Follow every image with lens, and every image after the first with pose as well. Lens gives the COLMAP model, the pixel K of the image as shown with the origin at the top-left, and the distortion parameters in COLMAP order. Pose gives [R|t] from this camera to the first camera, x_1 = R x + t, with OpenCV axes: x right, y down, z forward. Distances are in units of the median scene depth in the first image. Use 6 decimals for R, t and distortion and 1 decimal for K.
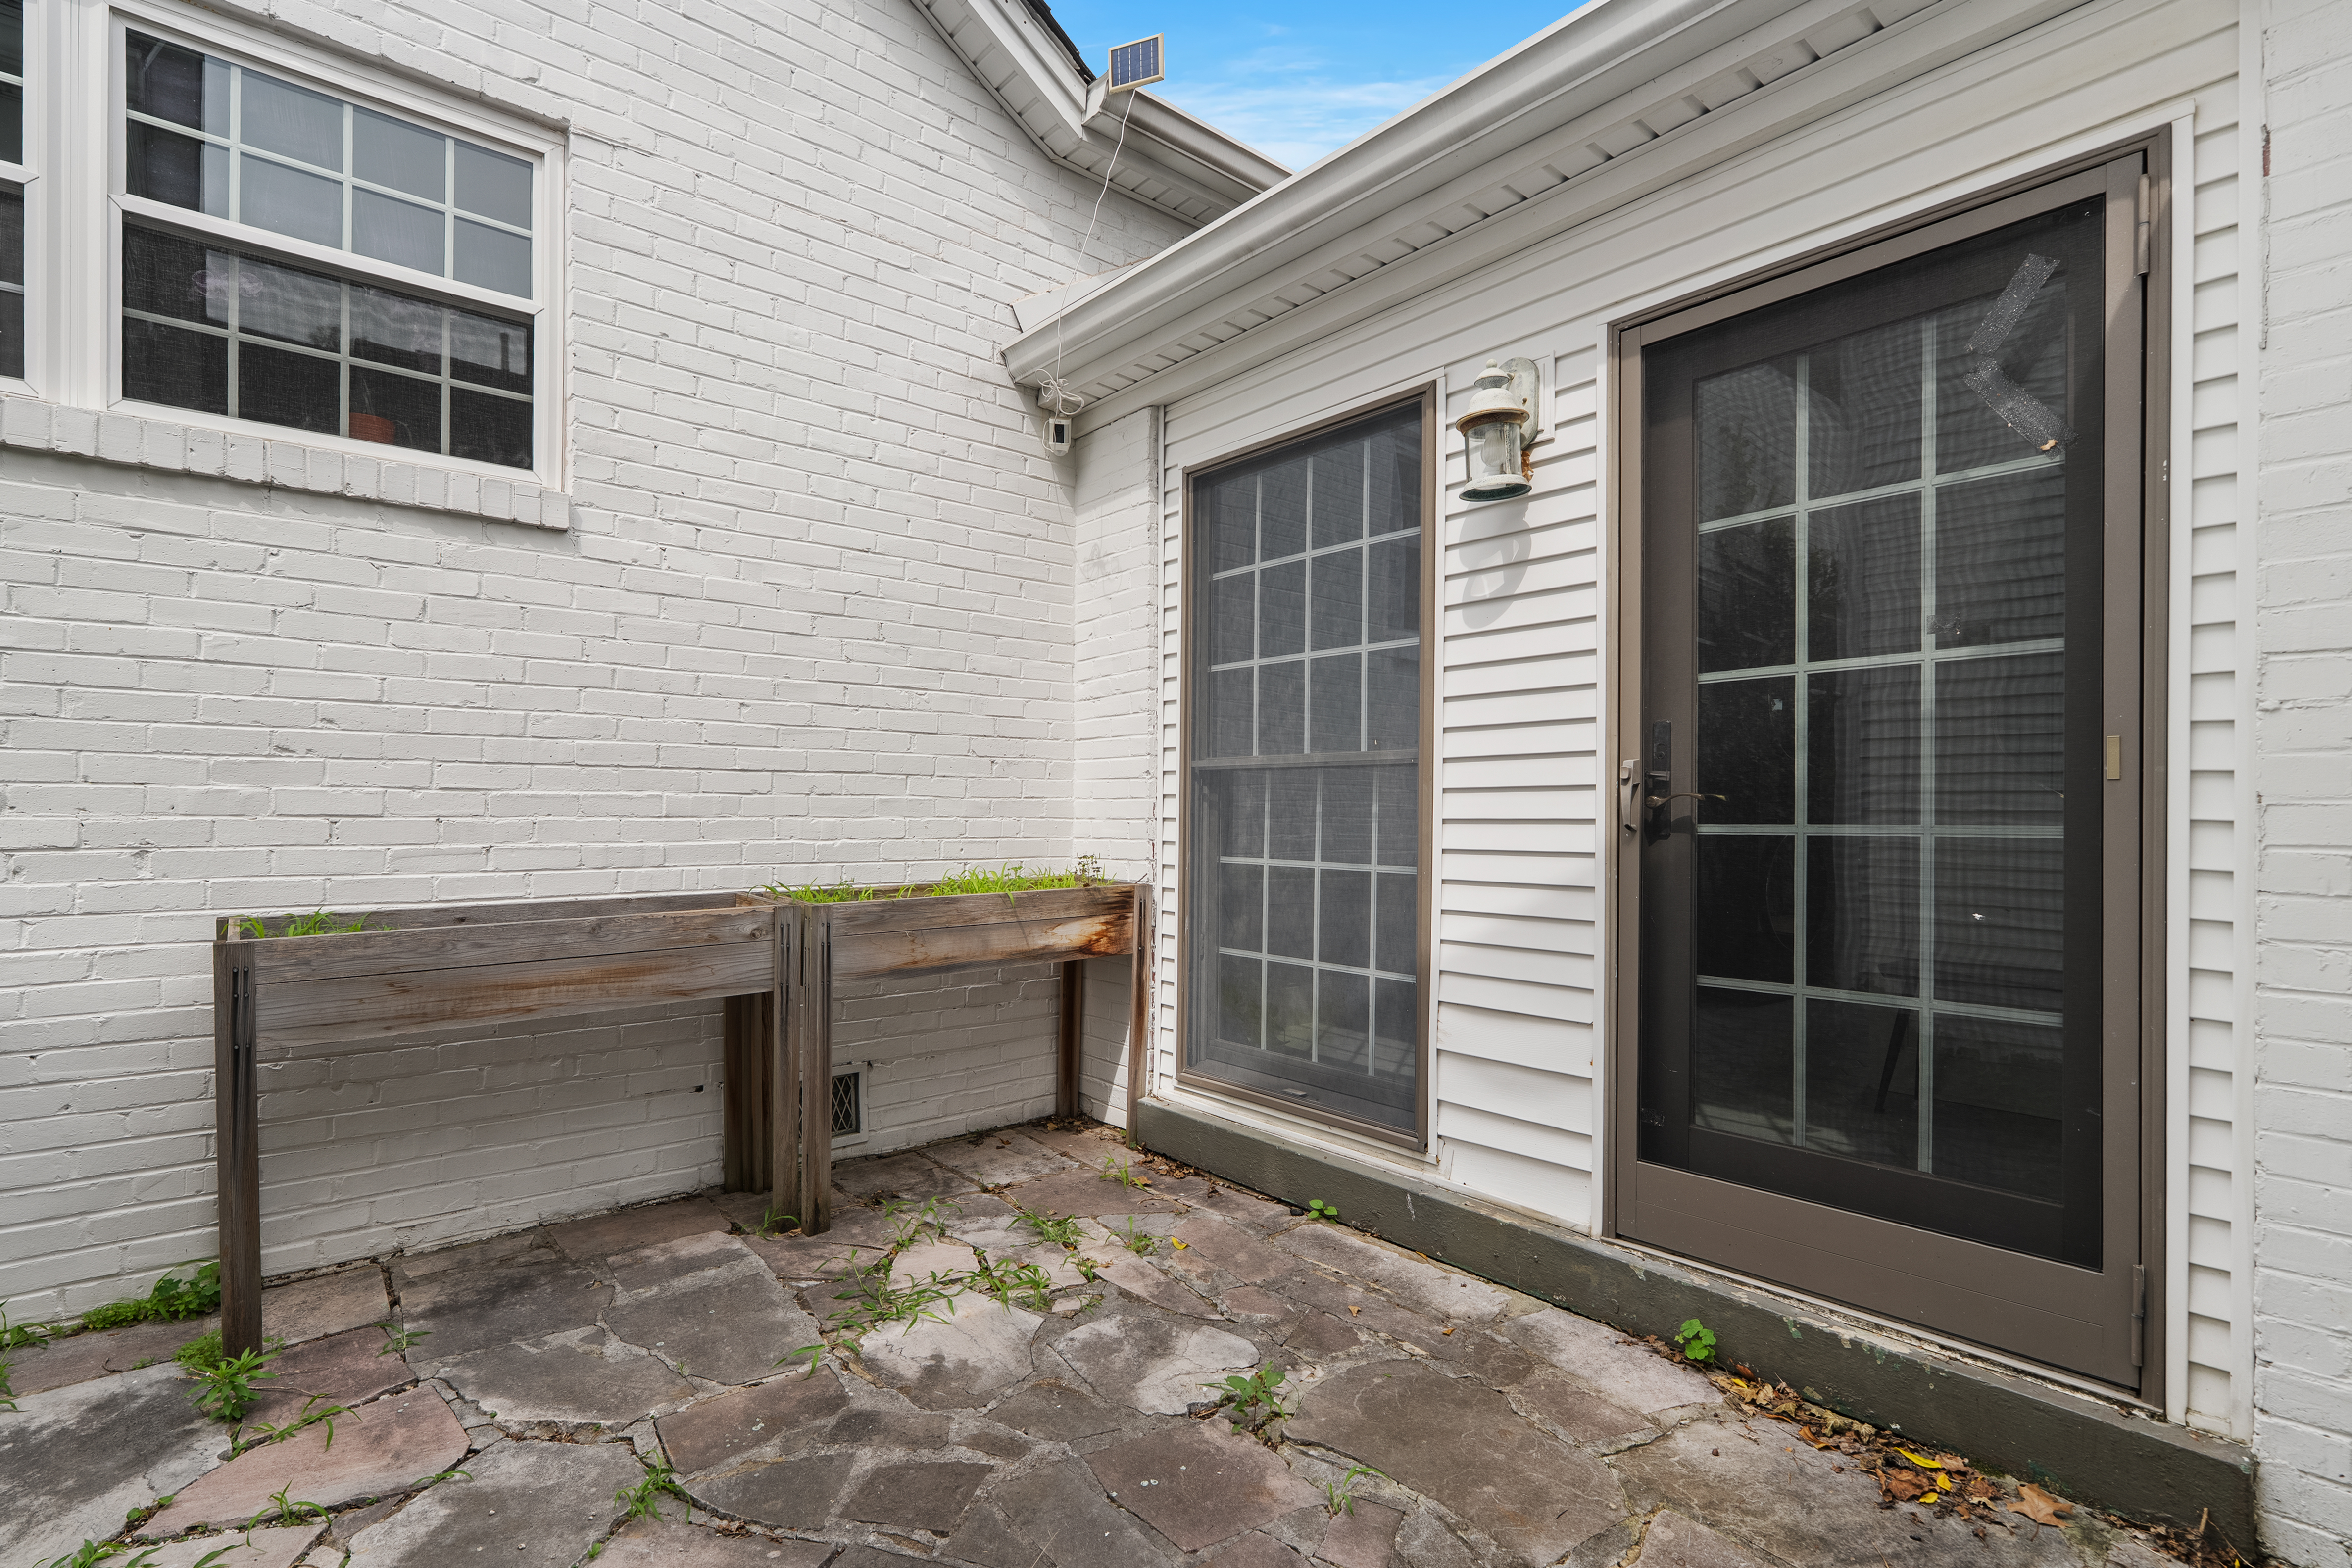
lens RADIAL K [[1112.0, 0, 1174.8], [0, 1112.0, 810.9], [0, 0, 1]] dist [-0.000285, 0.000369]
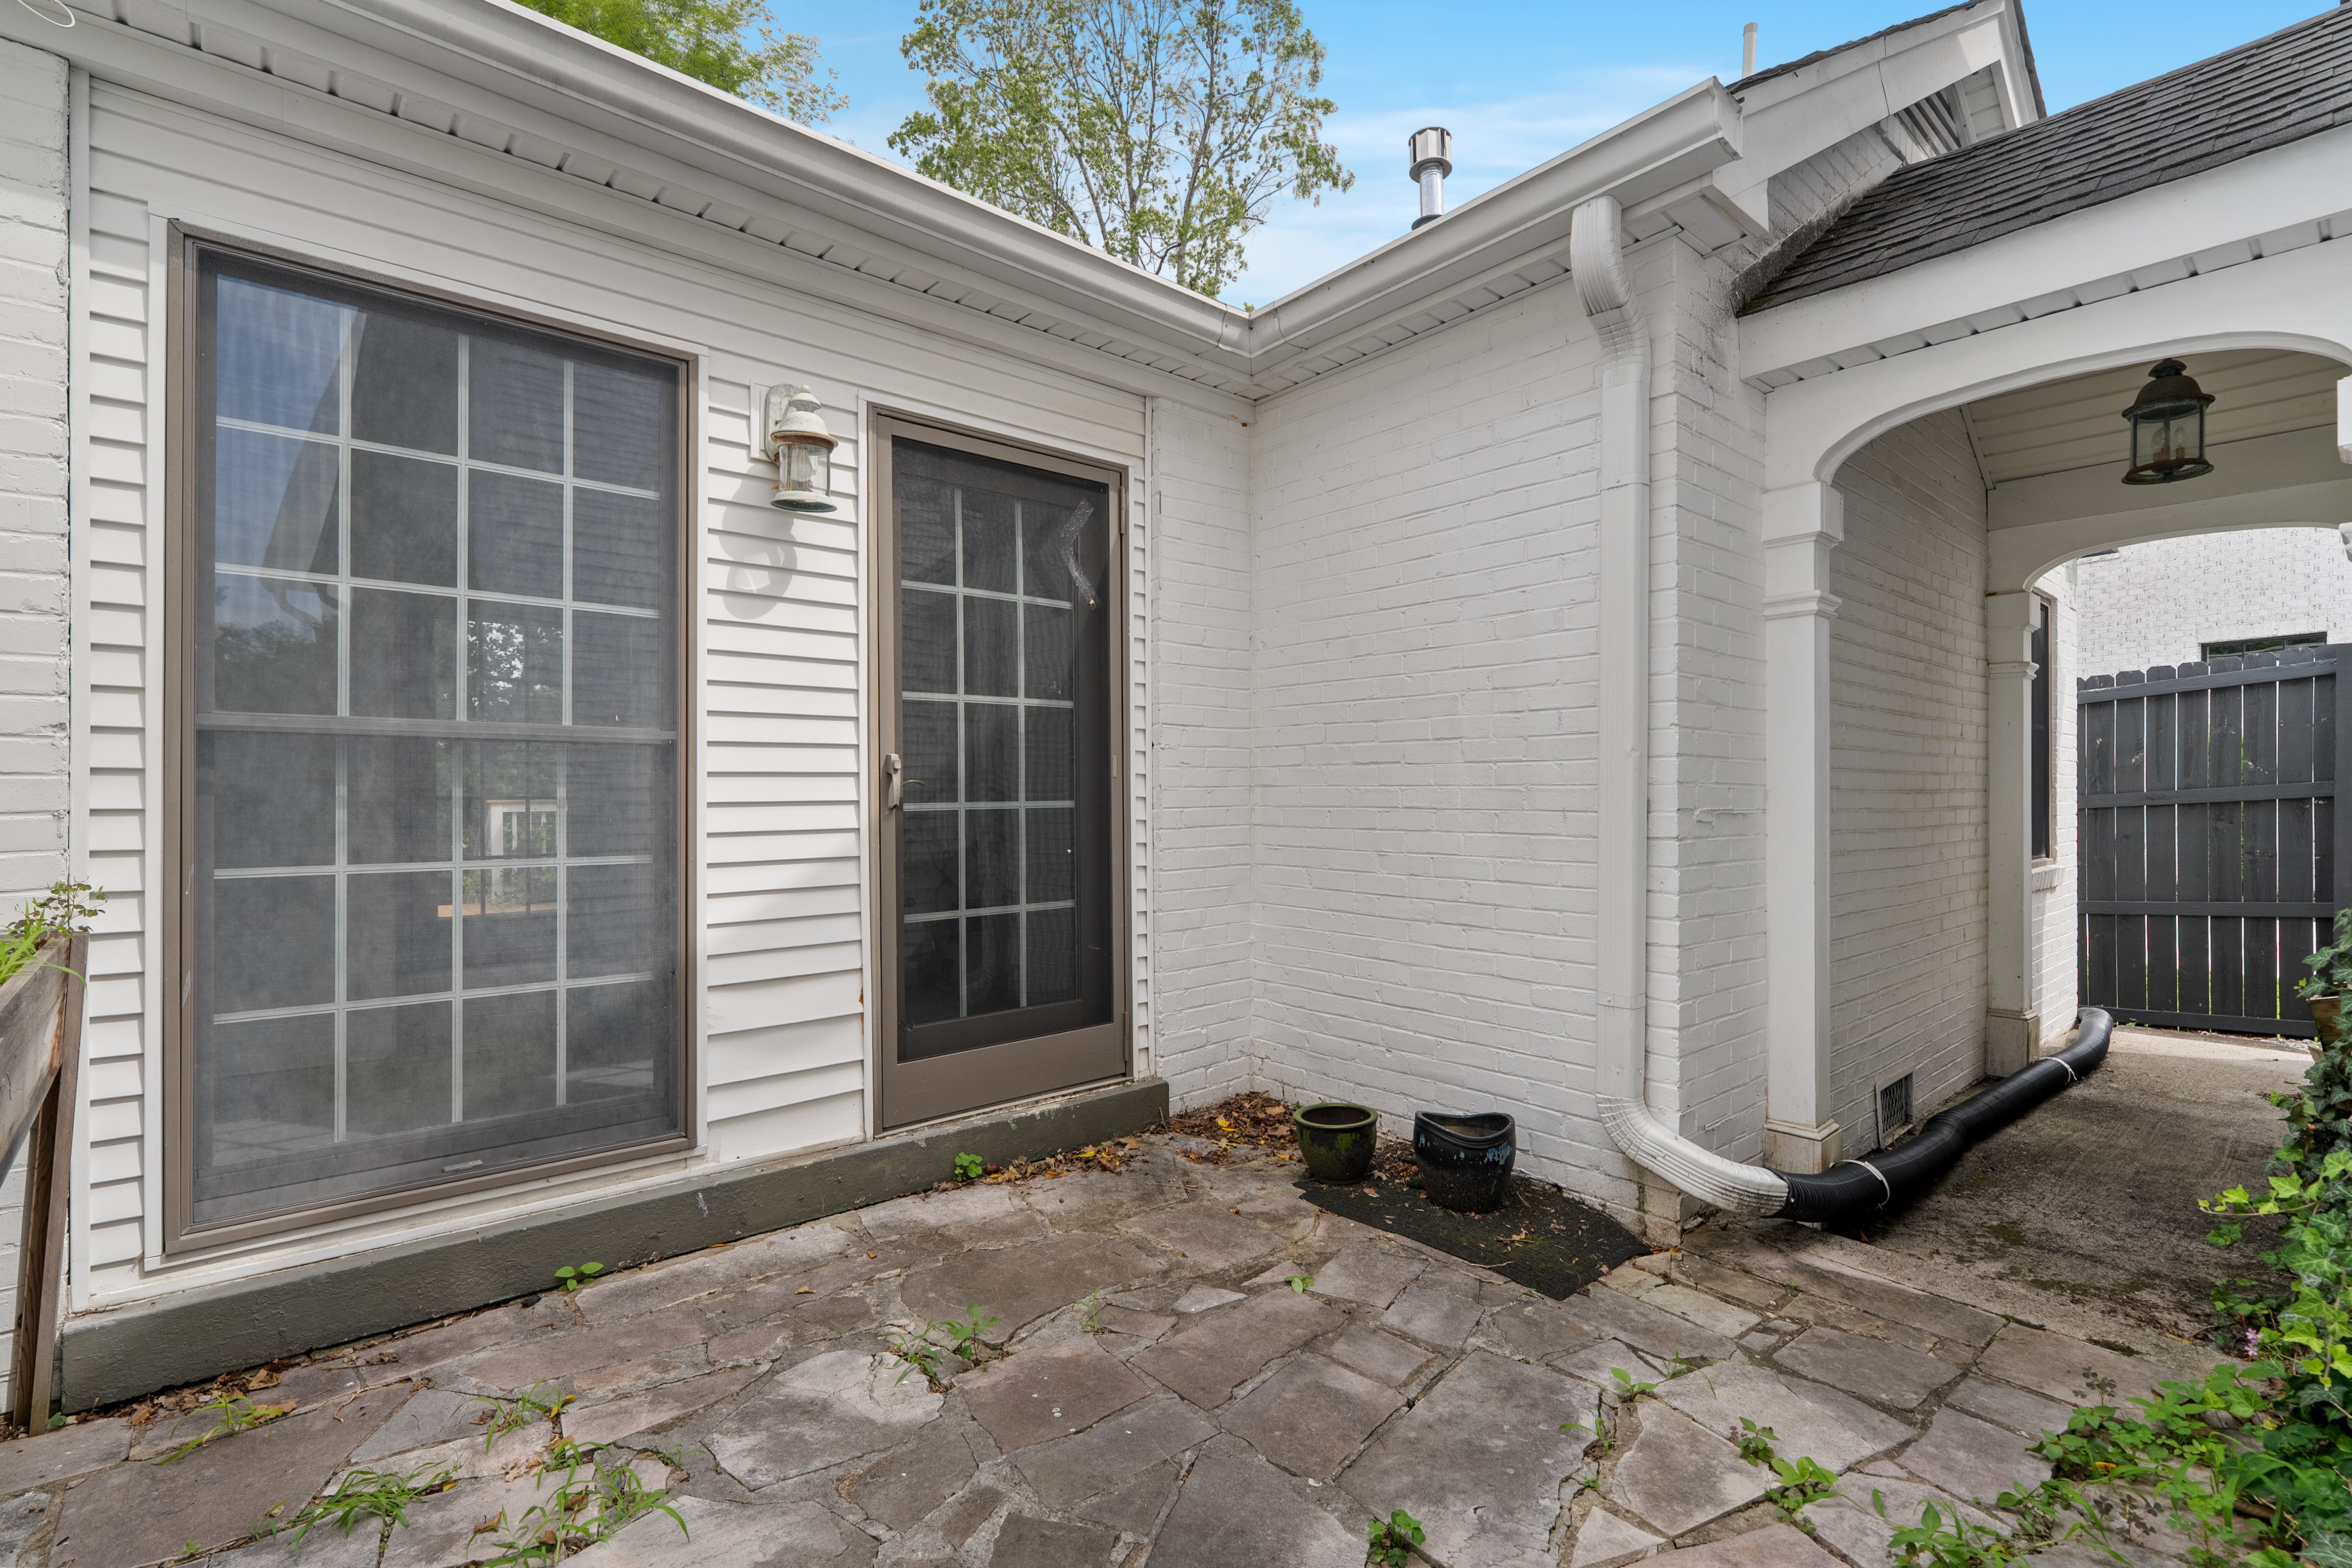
lens RADIAL K [[1070.1, 0, 1165.2], [0, 1070.1, 784.0], [0, 0, 1]] dist [-0.000052, 0.000499]
pose [[-0.009221, 0.003530, 0.999951, -0.798187], [0.000916, 0.999993, -0.003522, -0.006308], [-0.999957, 0.000883, -0.009224, 0.669854]]
